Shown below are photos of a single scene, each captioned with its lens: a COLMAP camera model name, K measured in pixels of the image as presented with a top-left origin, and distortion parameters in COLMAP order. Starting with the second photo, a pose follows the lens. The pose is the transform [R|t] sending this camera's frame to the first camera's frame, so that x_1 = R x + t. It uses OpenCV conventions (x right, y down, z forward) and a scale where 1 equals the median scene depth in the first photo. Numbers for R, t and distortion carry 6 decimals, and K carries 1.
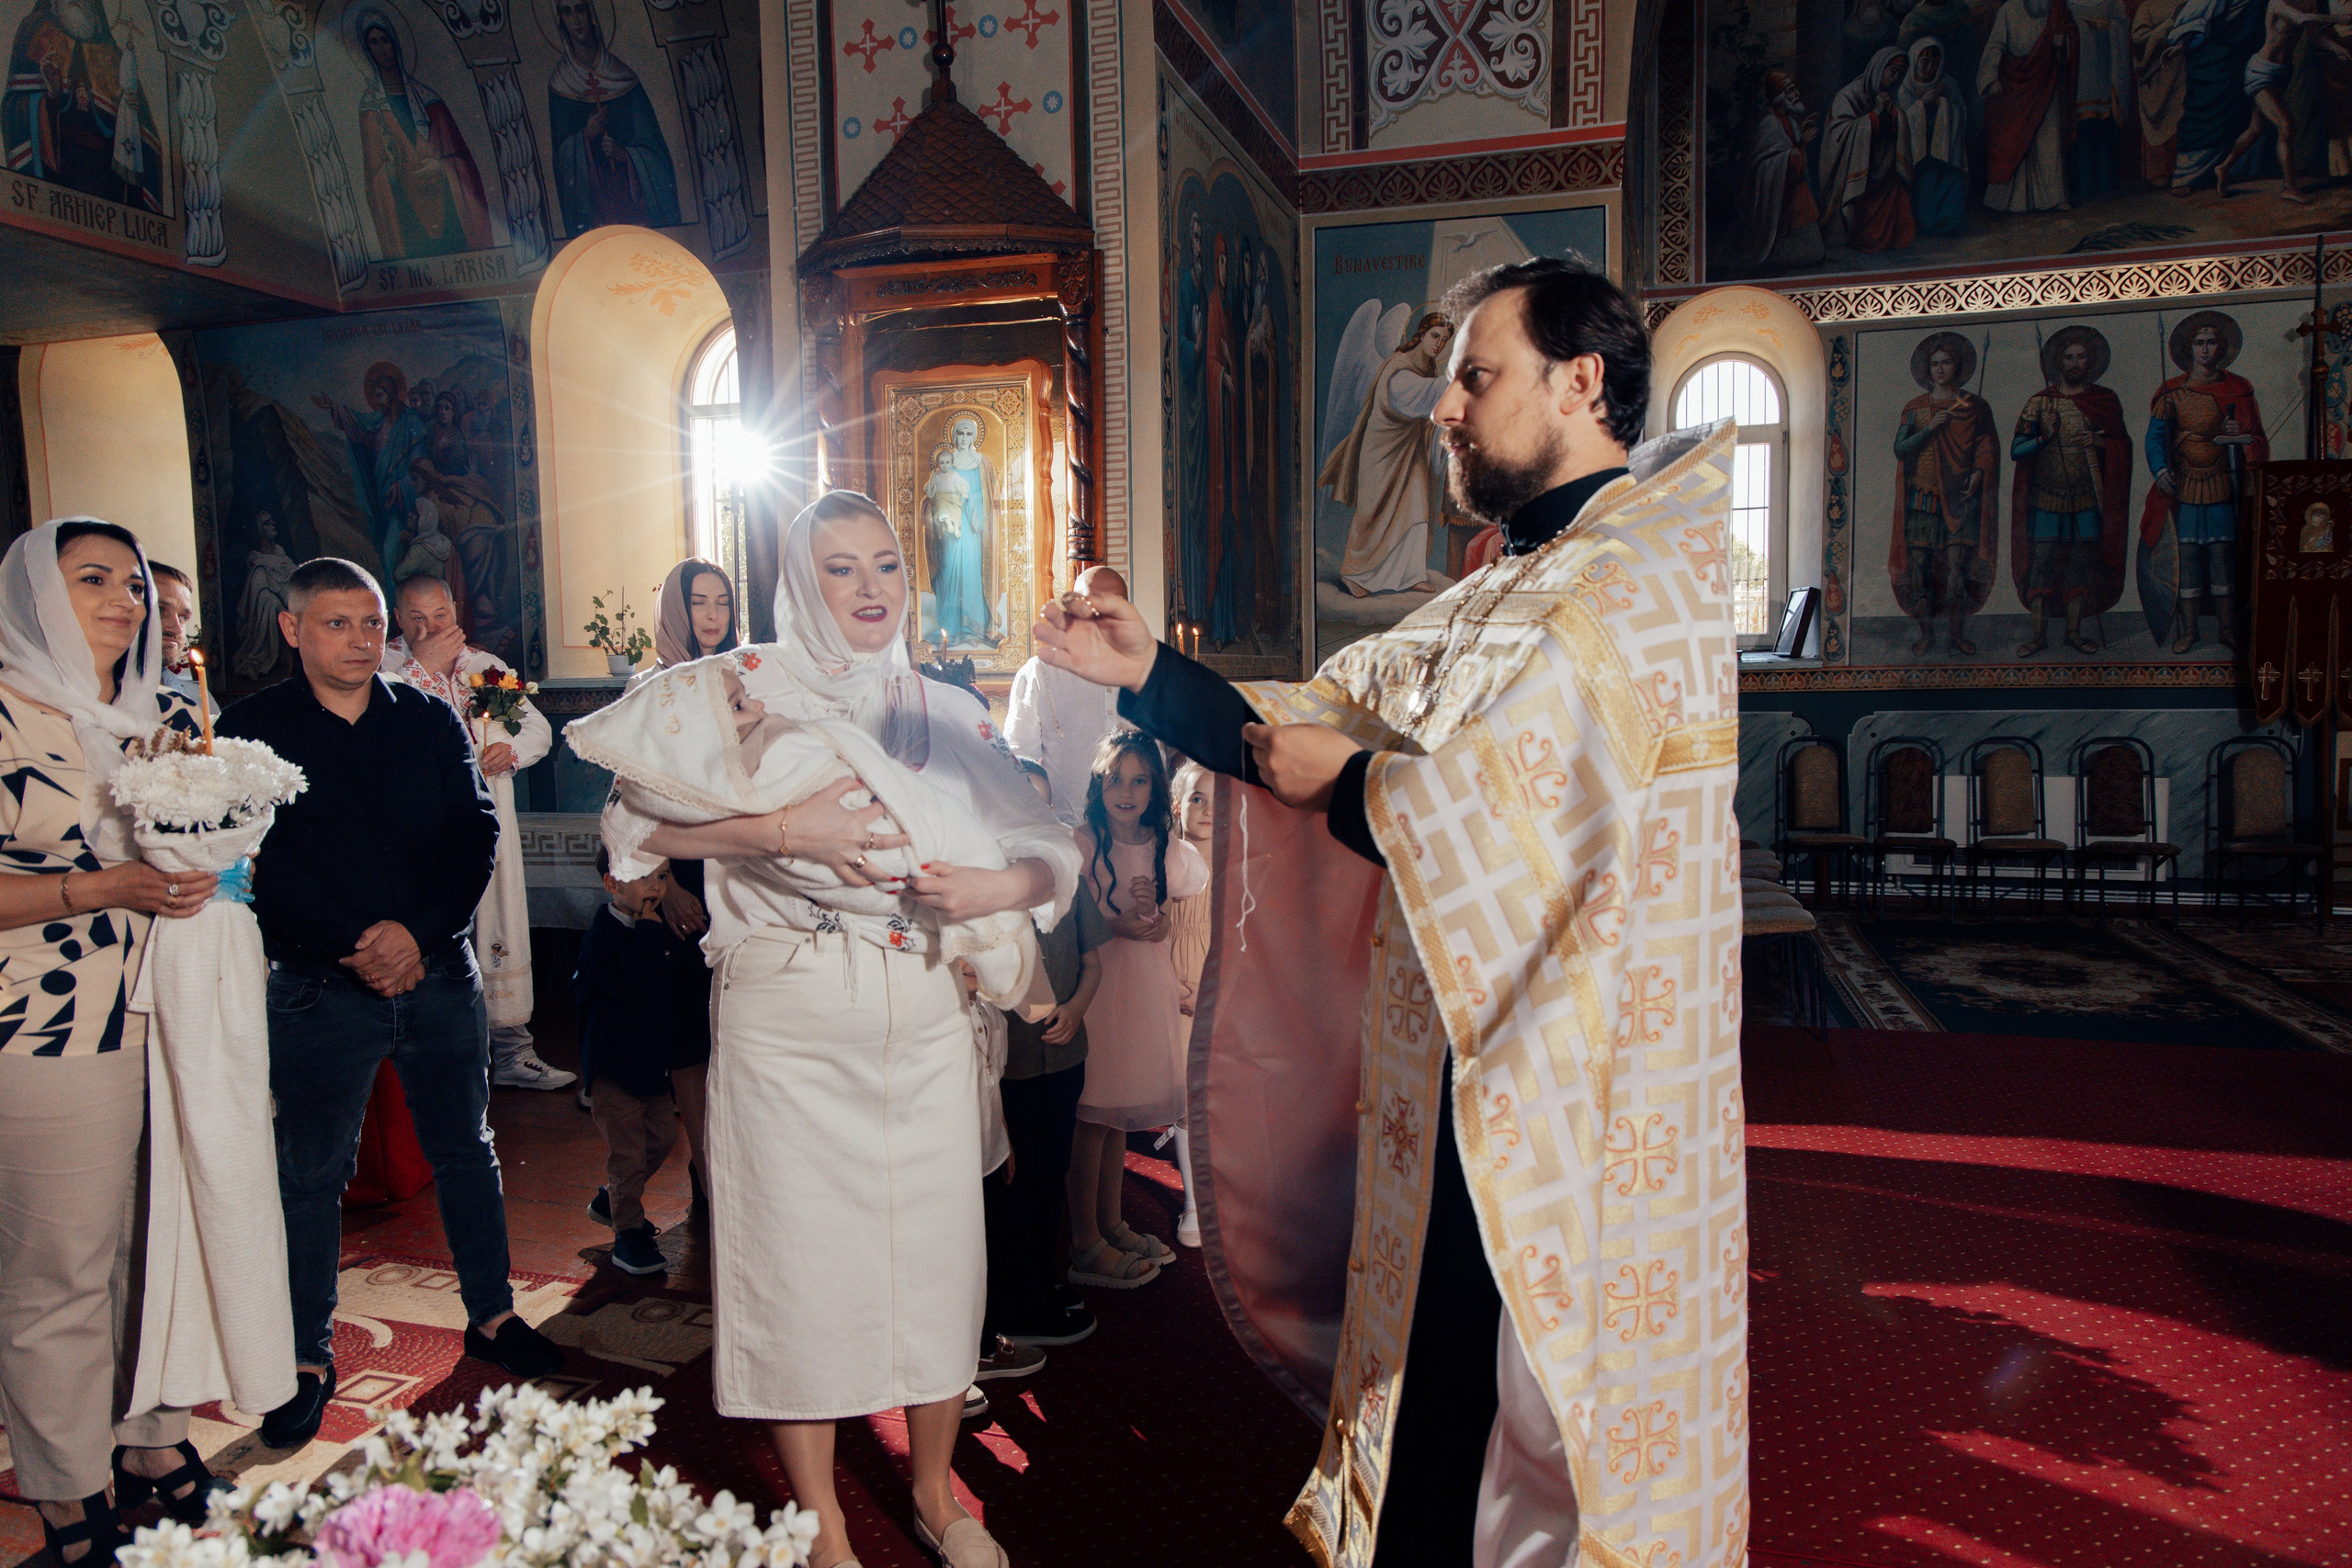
lens RADIAL K [[1567.7, 0, 1192.9], [0, 1567.7, 783.5], [0, 0, 1]] dist [0.000189, 0.003121]
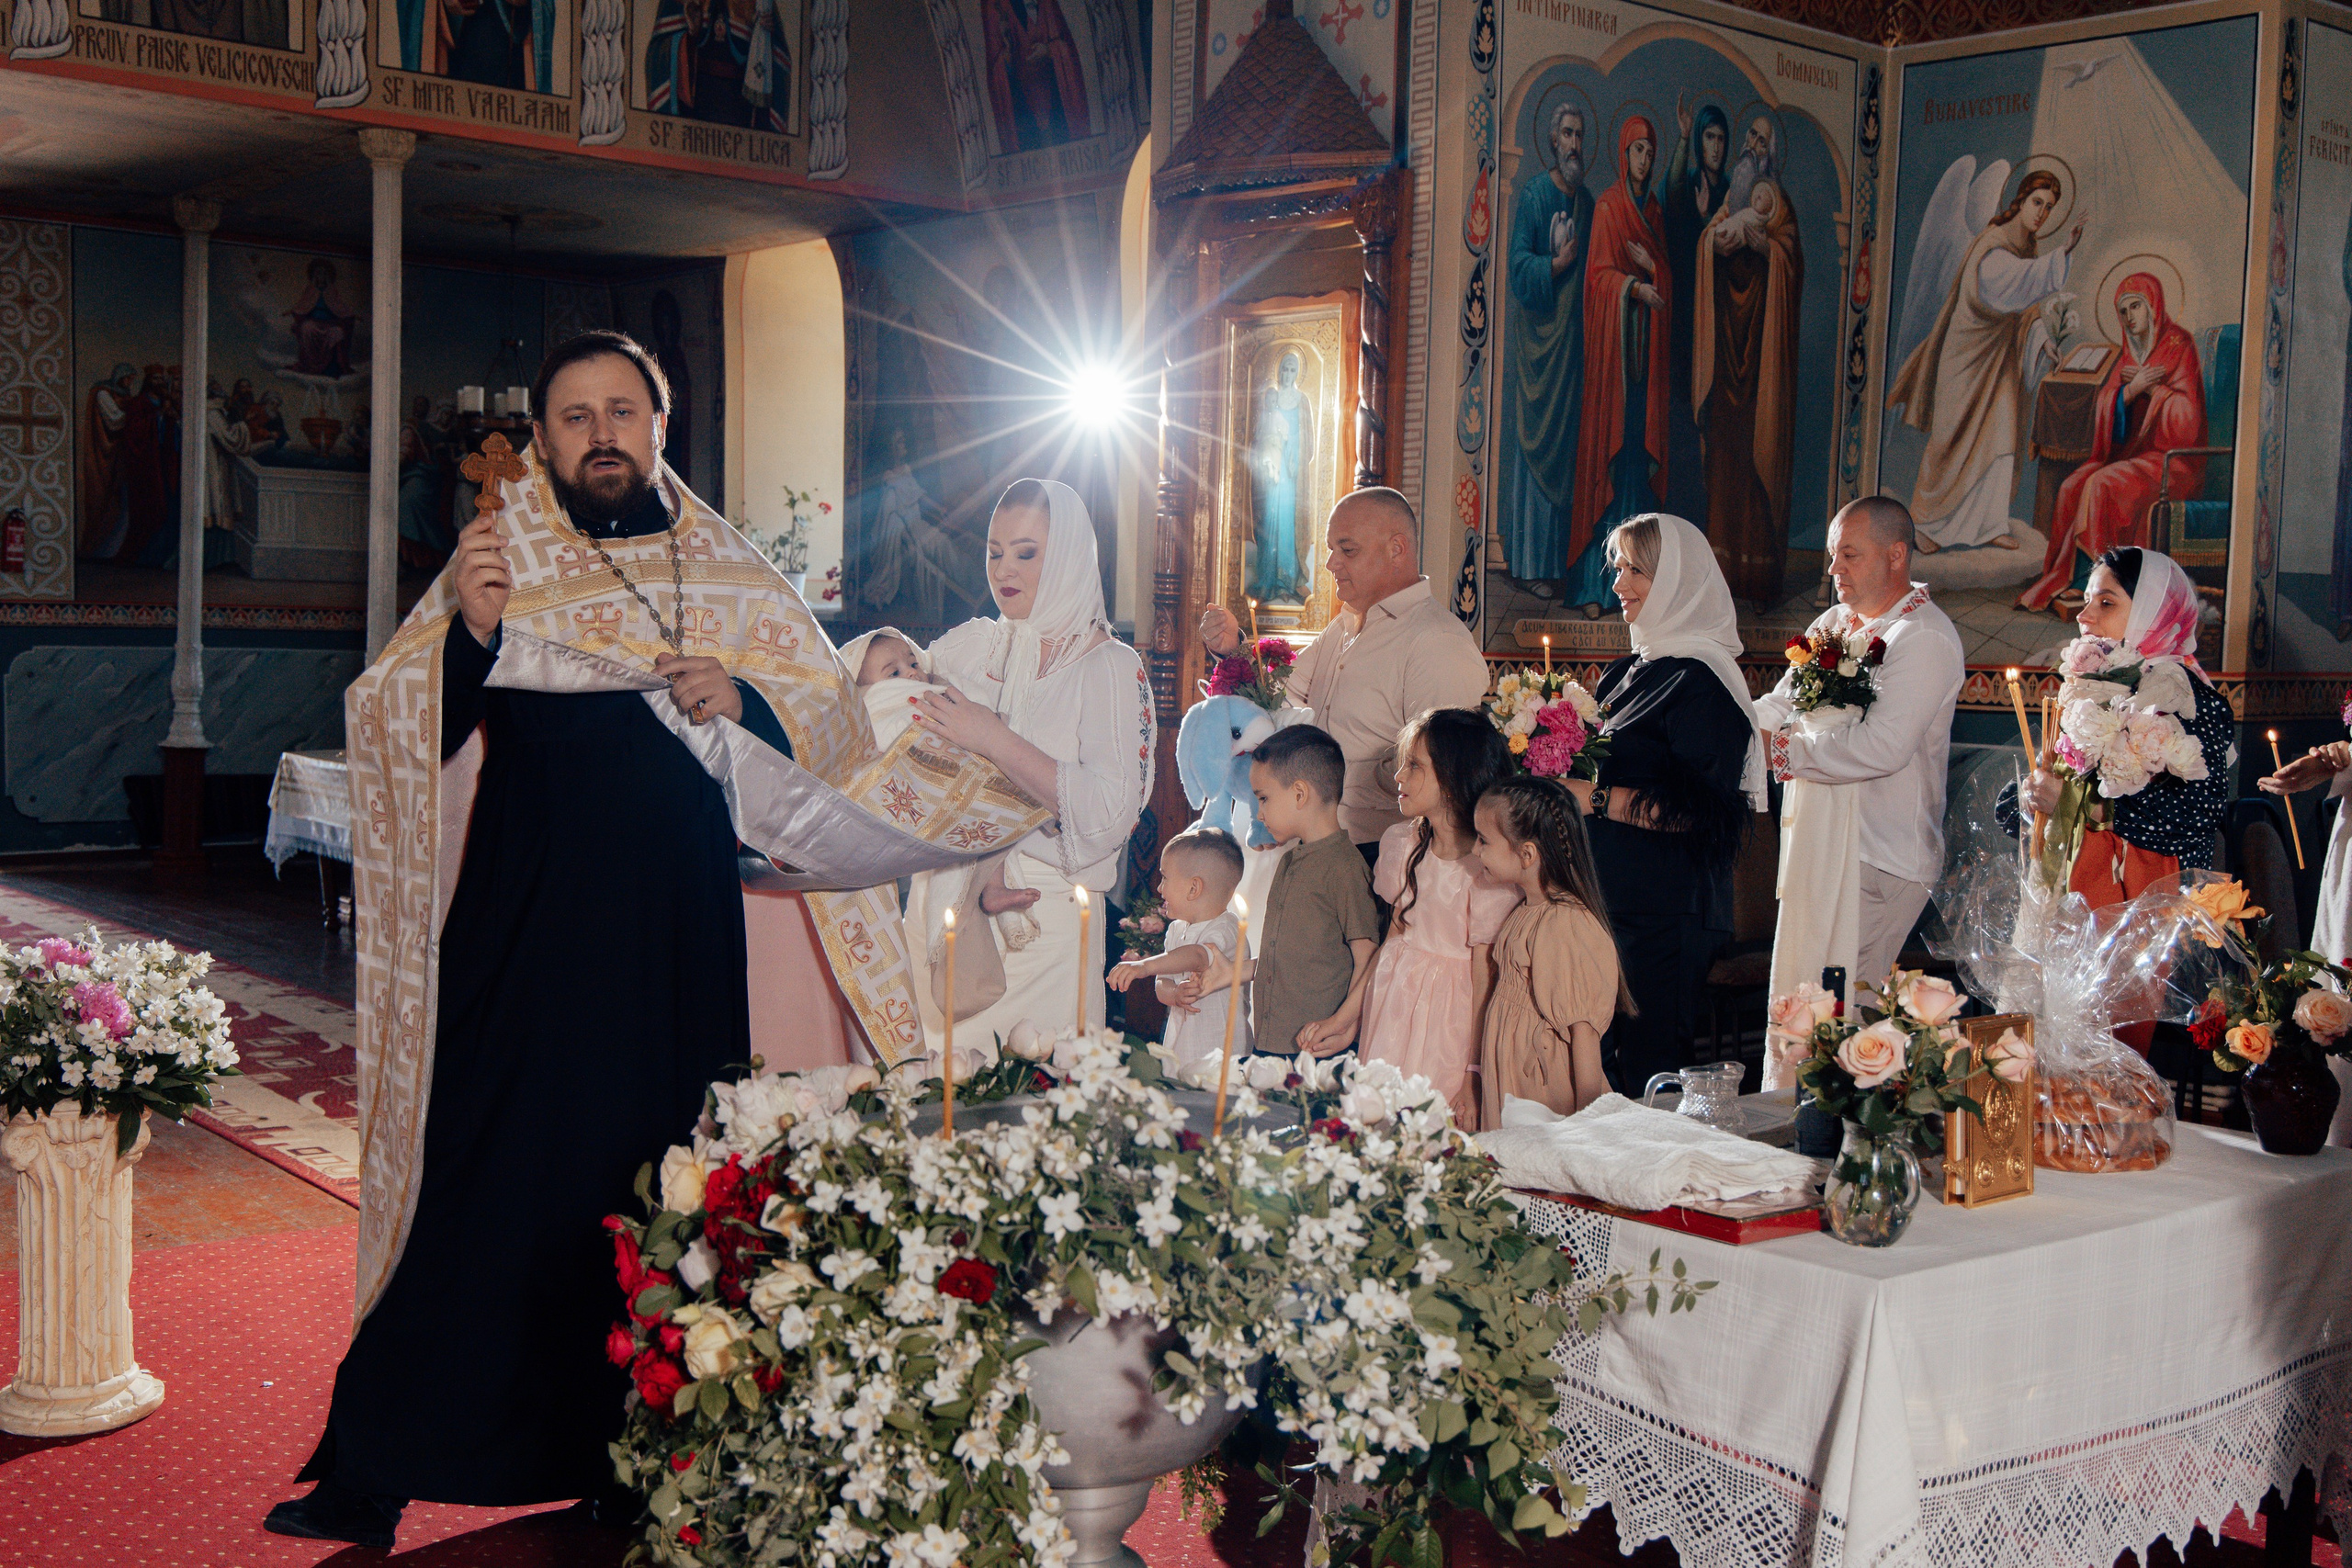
lens RADIAL K [[2594.3, 0, 1187.3], [0, 2594.3, 794.5], [0, 0, 1]] dist [-0.023966, 0.105984]
pose [[0.838537, 0.074038, -0.539790, 0.497974], [-0.077494, 0.996859, 0.016347, 0.003435], [0.539305, 0.028123, 0.841641, -0.234396]]
